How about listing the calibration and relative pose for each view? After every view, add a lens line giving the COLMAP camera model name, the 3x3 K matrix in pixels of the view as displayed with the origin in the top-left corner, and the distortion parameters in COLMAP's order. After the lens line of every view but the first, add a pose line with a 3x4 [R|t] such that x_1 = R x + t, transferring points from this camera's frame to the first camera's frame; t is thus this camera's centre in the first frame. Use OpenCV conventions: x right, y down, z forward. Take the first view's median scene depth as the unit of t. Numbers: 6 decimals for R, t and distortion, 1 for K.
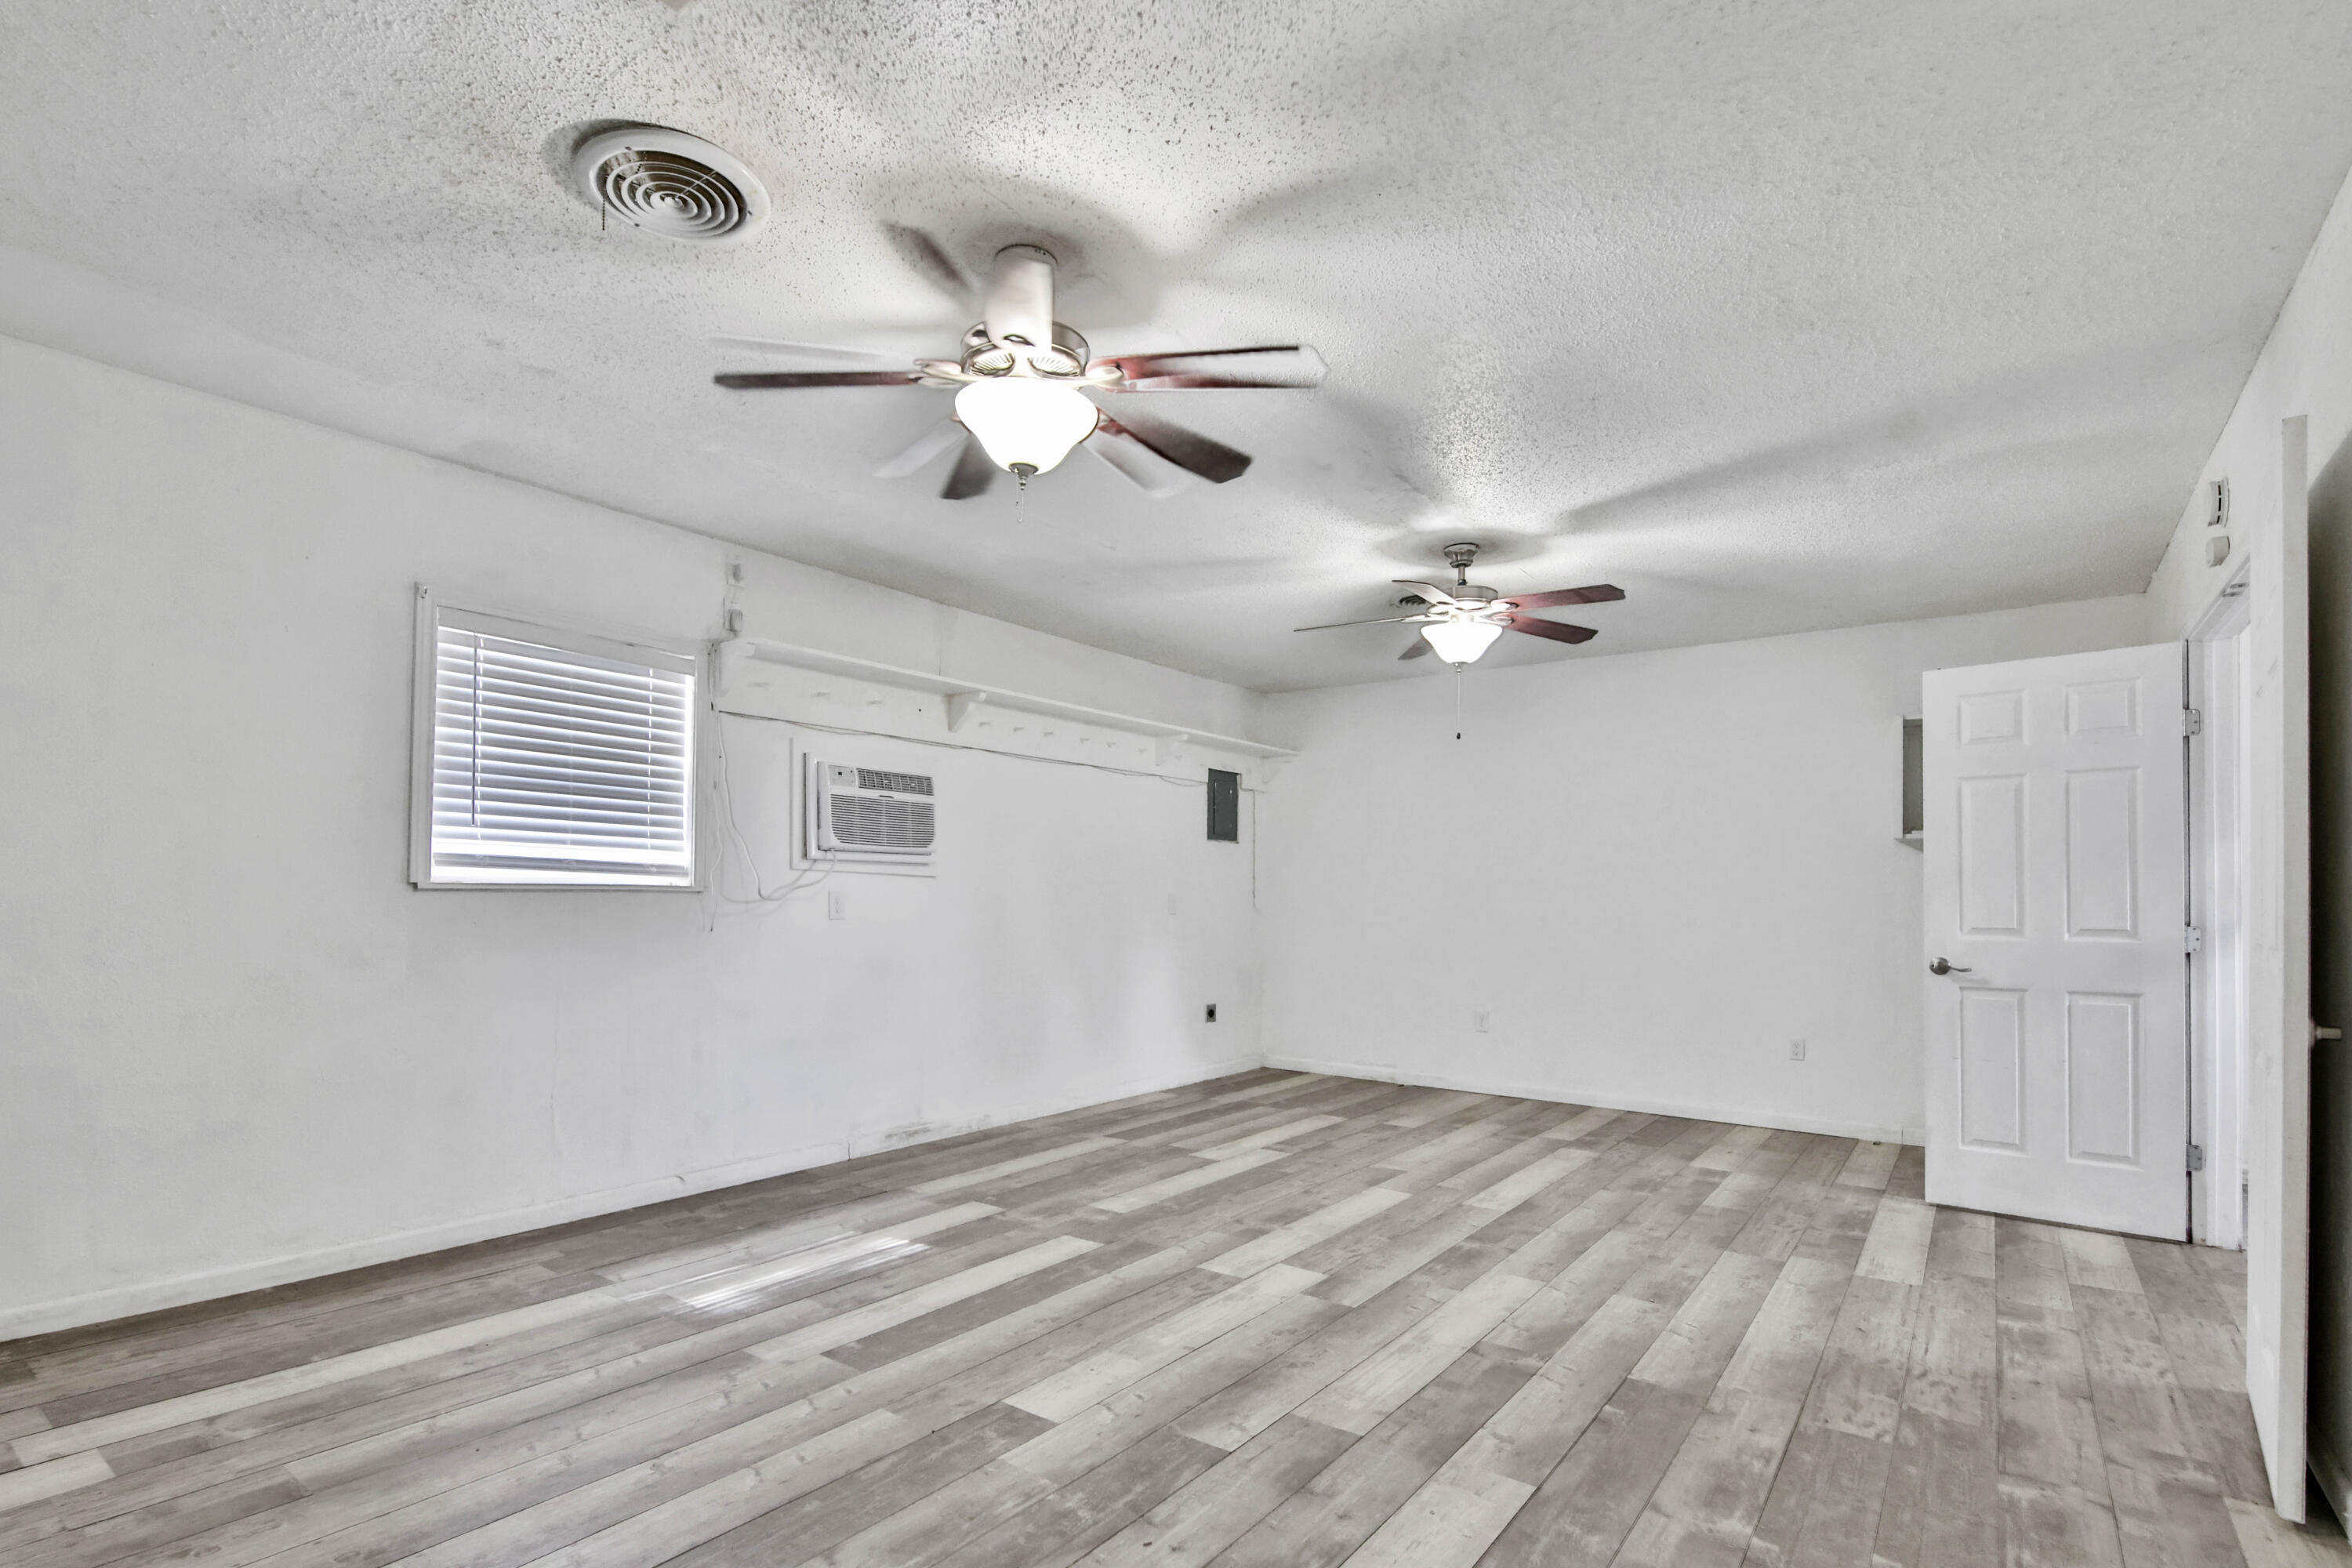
lens RADIAL K [[1112.2, 0, 1177.2], [0, 1112.2, 876.6], [0, 0, 1]] dist [0.004097, 0.000792]
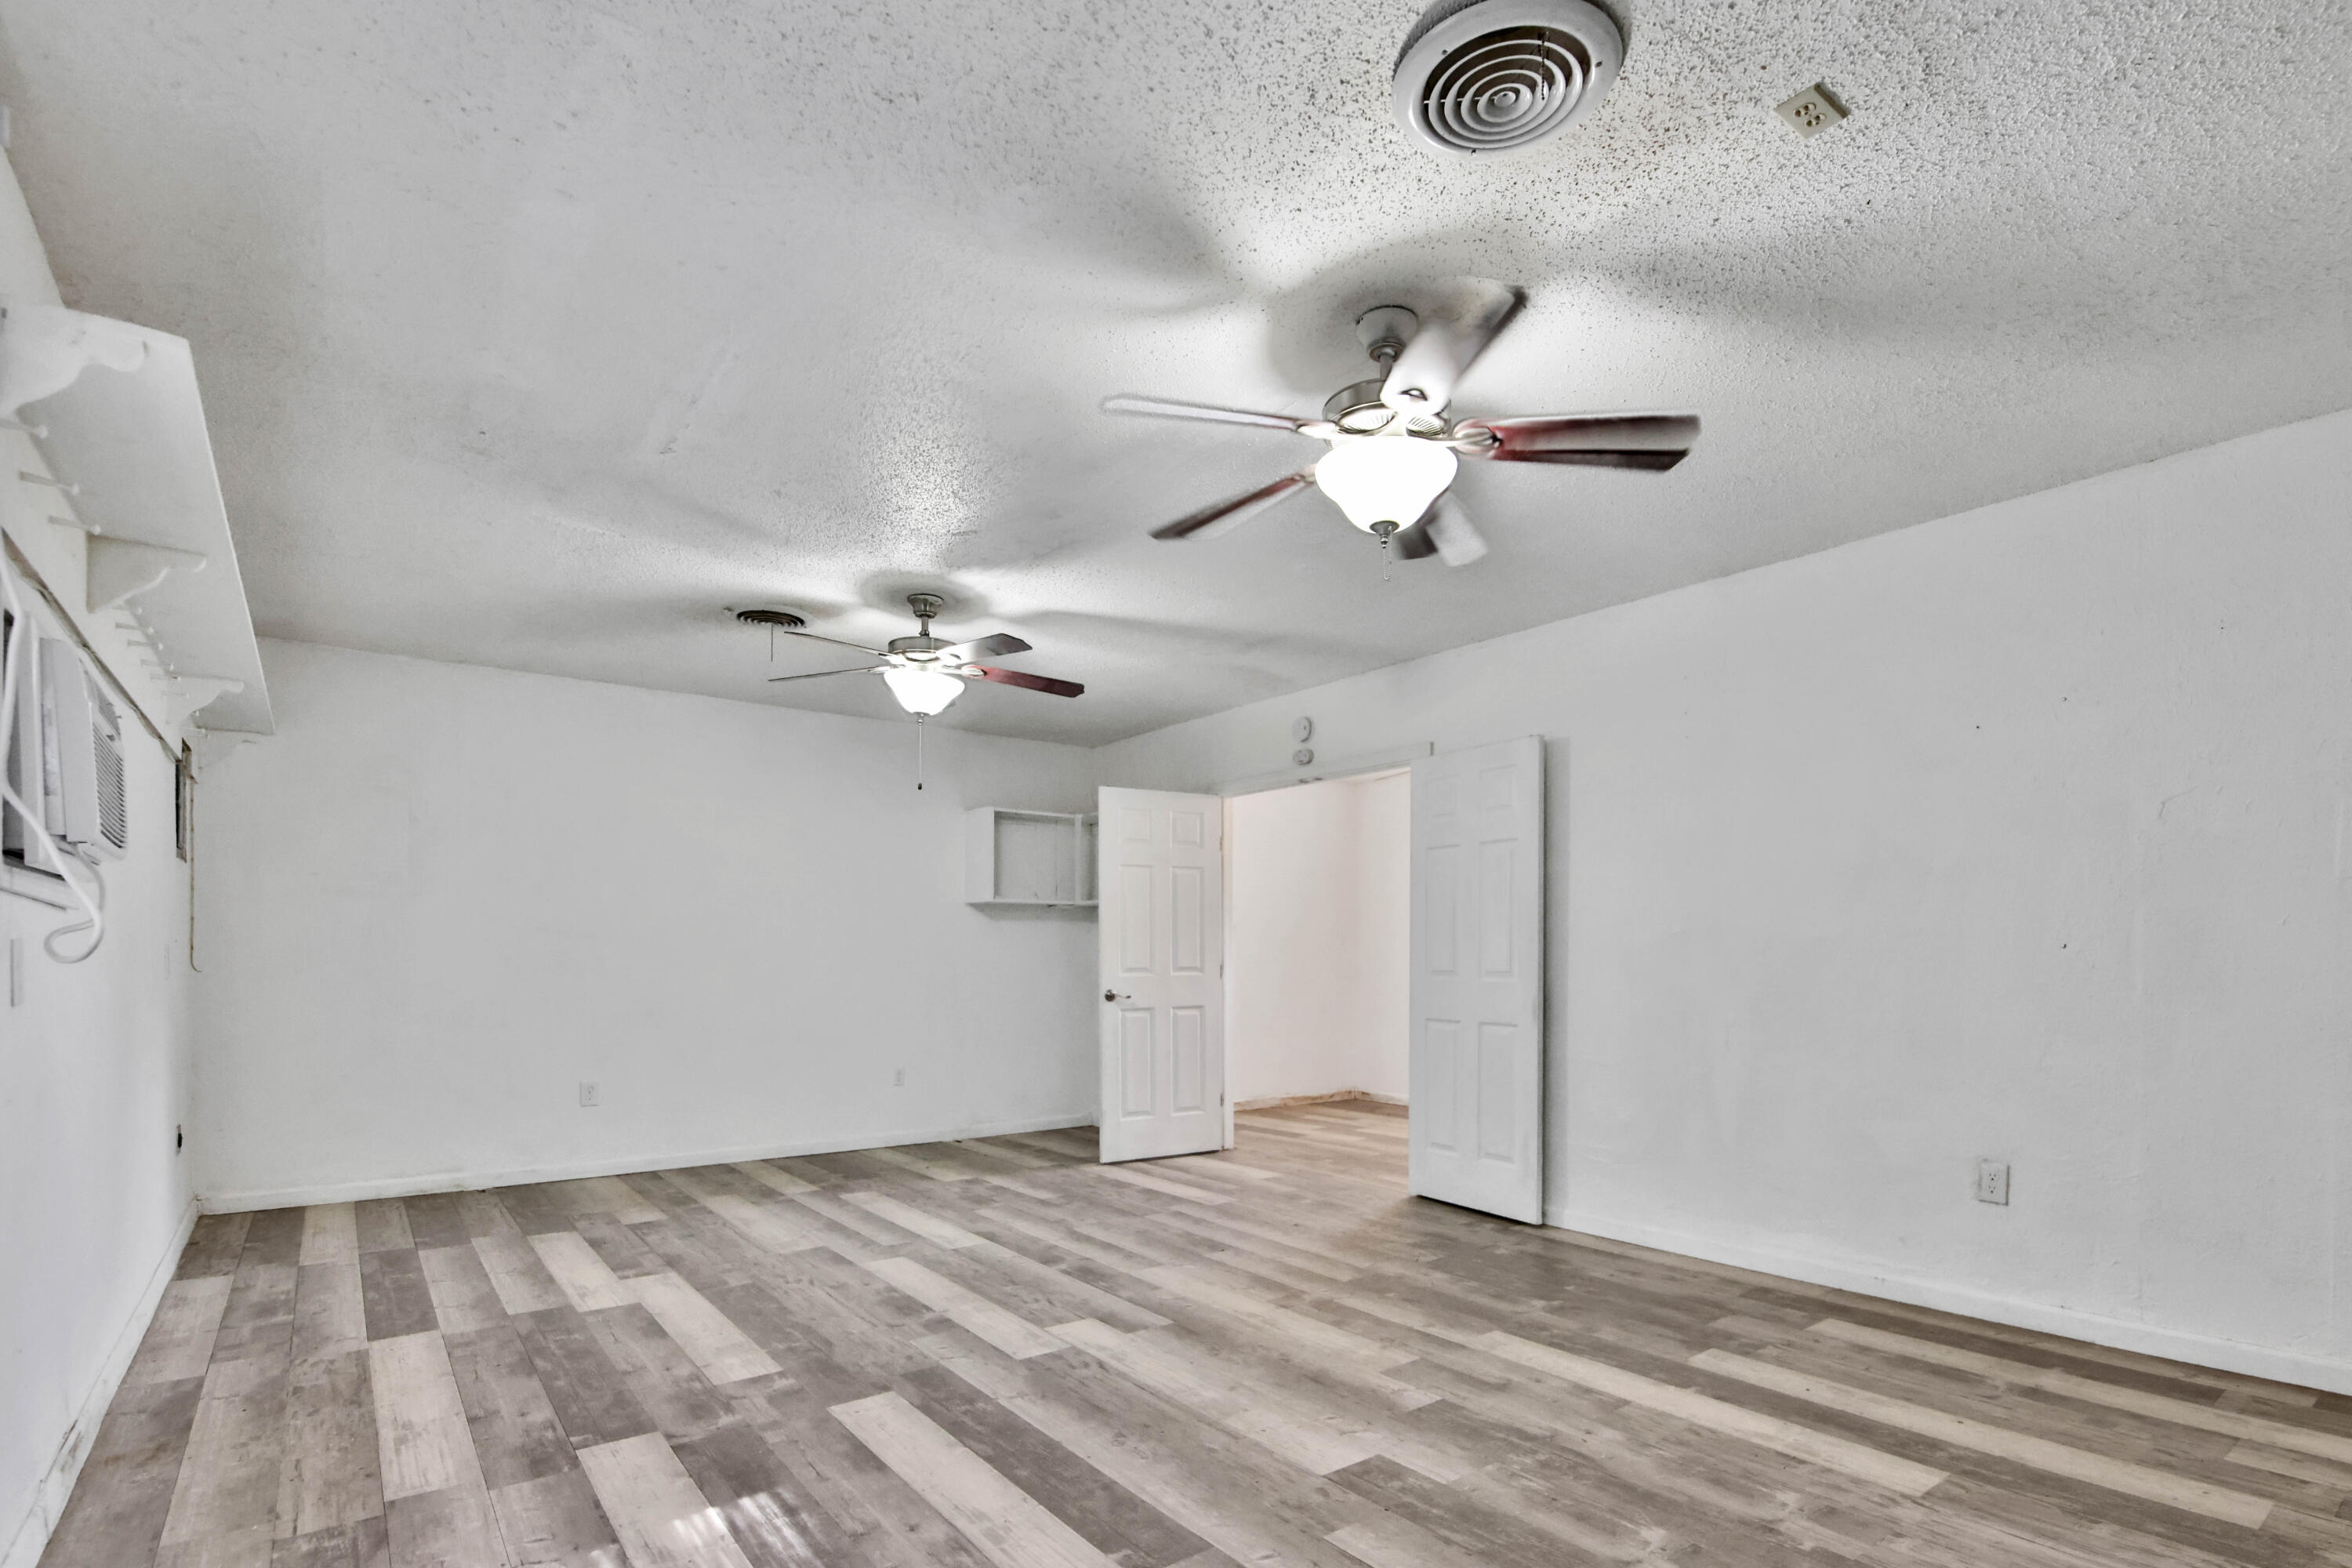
lens RADIAL K [[1122.9, 0, 1180.7], [0, 1122.9, 947.0], [0, 0, 1]] dist [0.011945, 0.000039]
pose [[0.295068, -0.003562, 0.955470, -0.780191], [-0.015496, 0.999844, 0.008513, 0.006095], [-0.955351, -0.017317, 0.294967, 0.585050]]
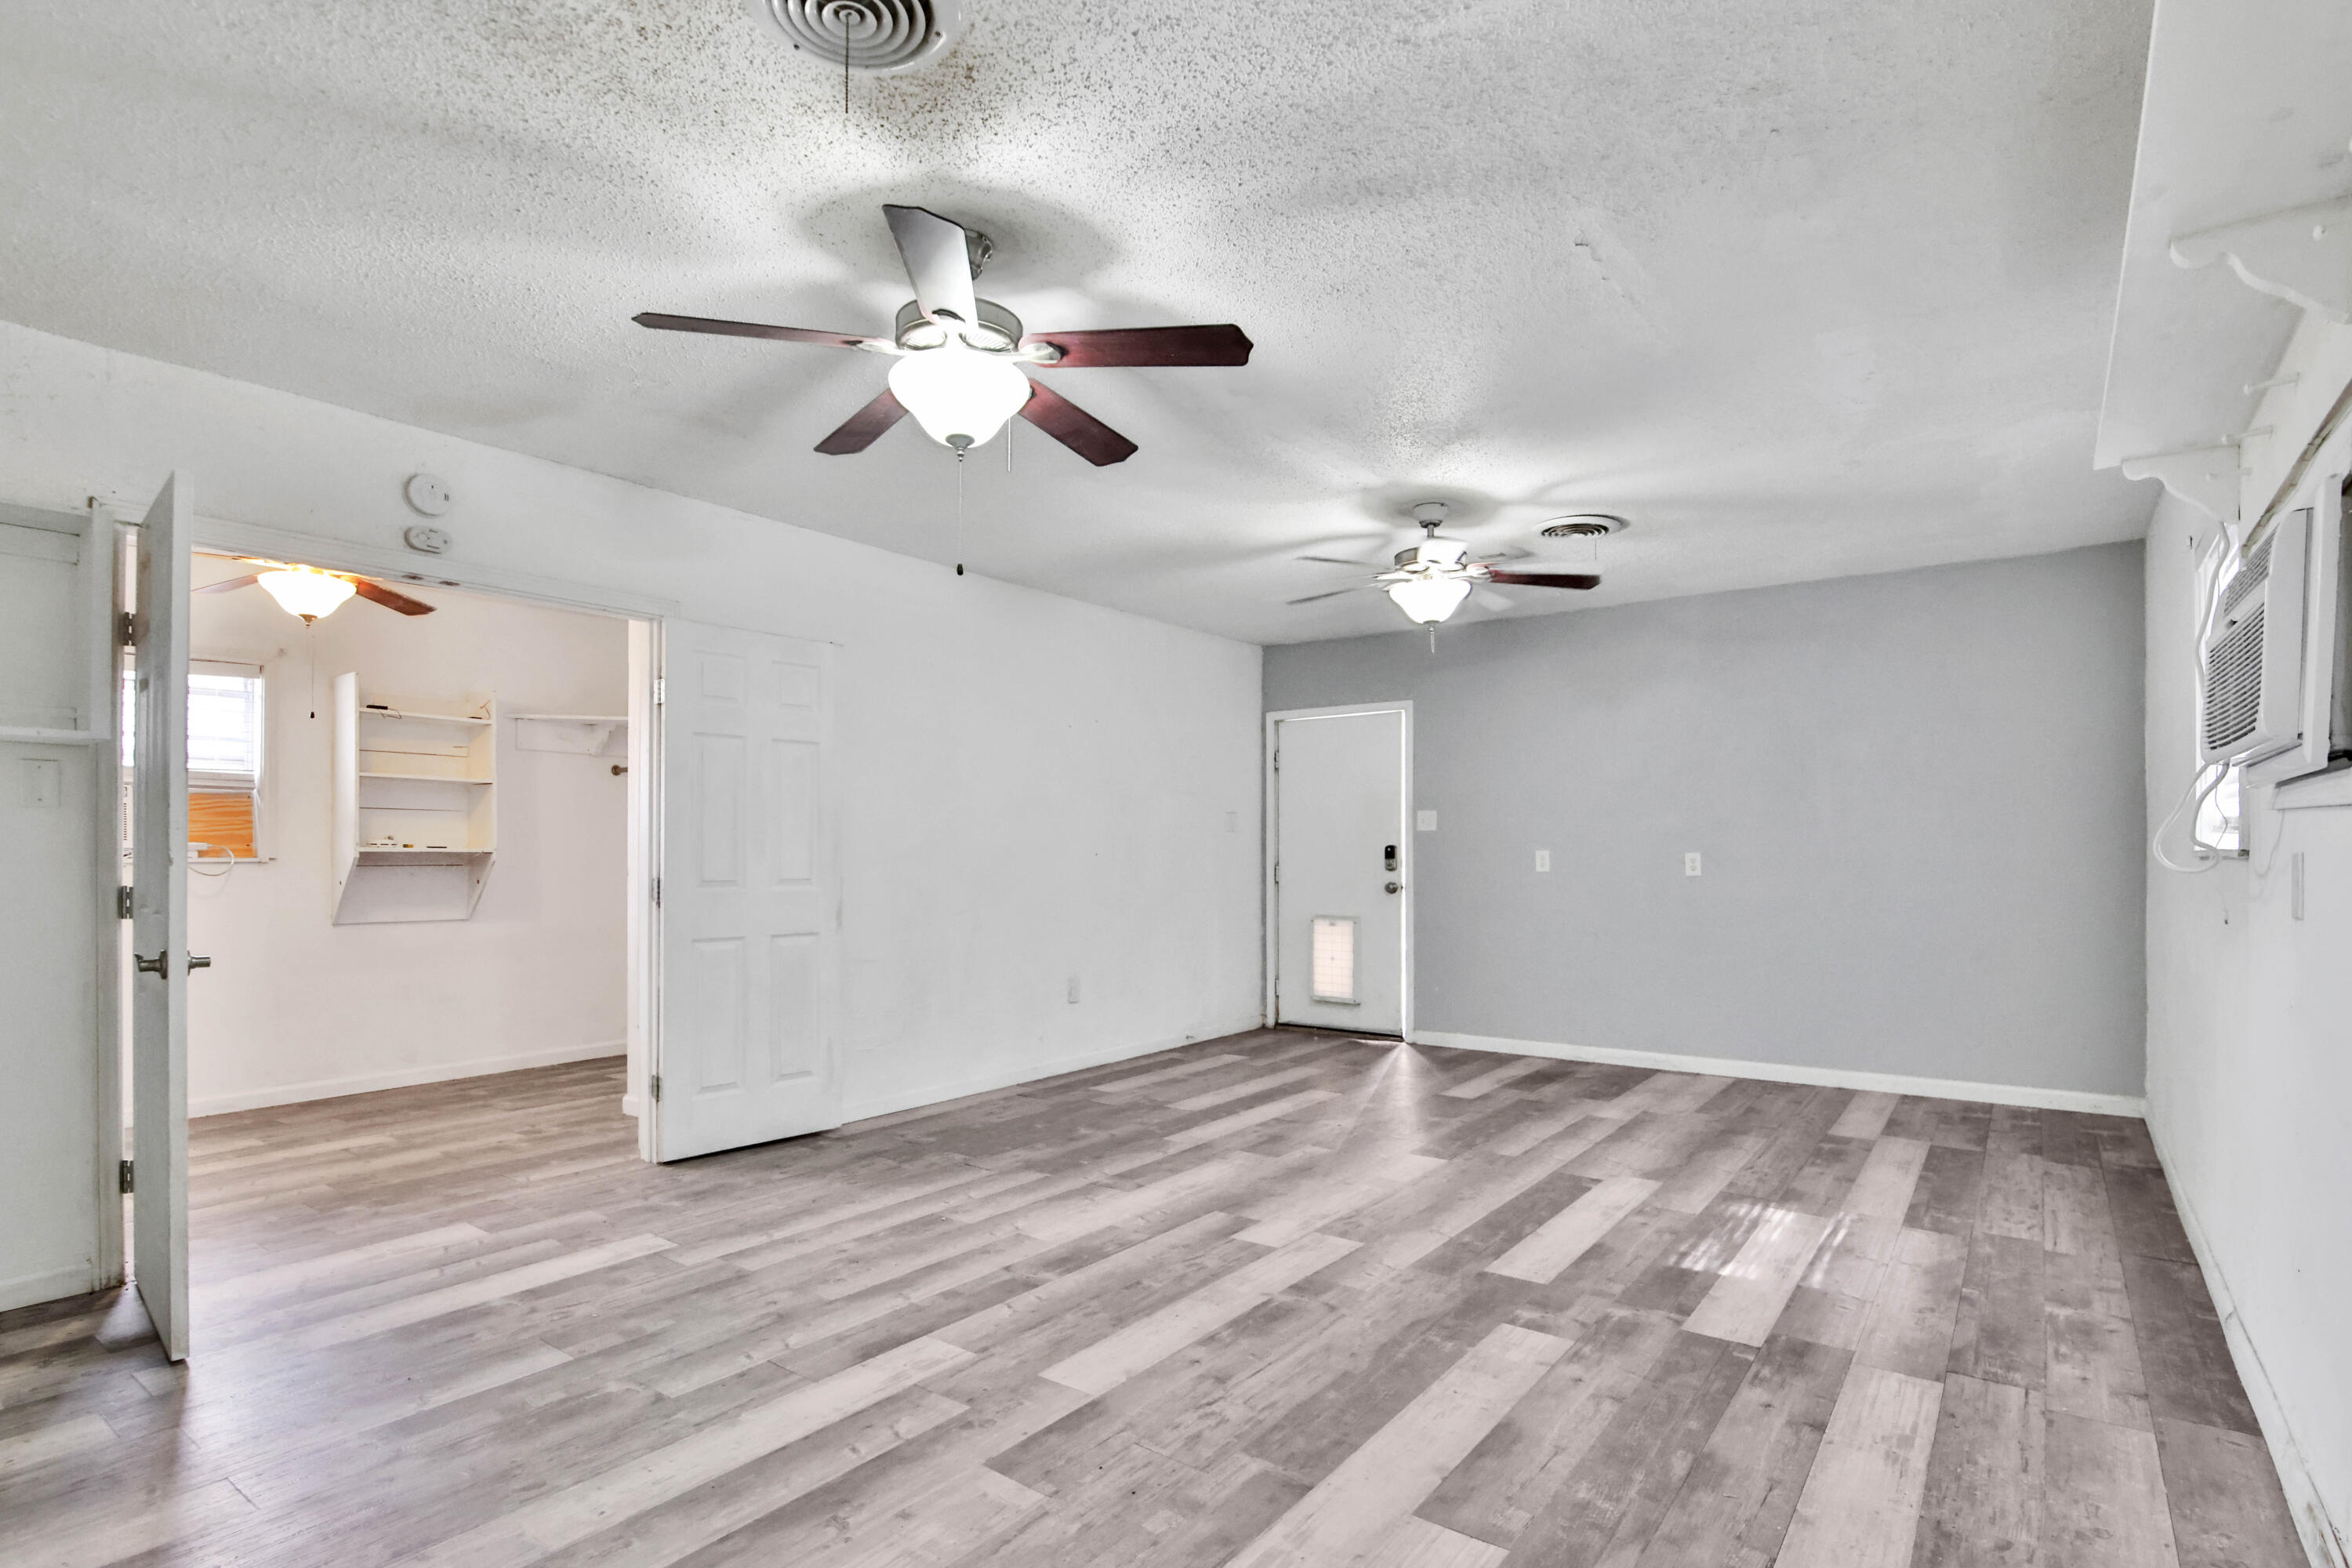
lens RADIAL K [[1163.6, 0, 1173.0], [0, 1163.6, 847.9], [0, 0, 1]] dist [0.021047, 0.000352]
pose [[-0.999833, -0.009367, 0.015660, 0.163809], [-0.009763, 0.999630, -0.025397, 0.033986], [-0.015417, -0.025546, -0.999555, 1.937789]]
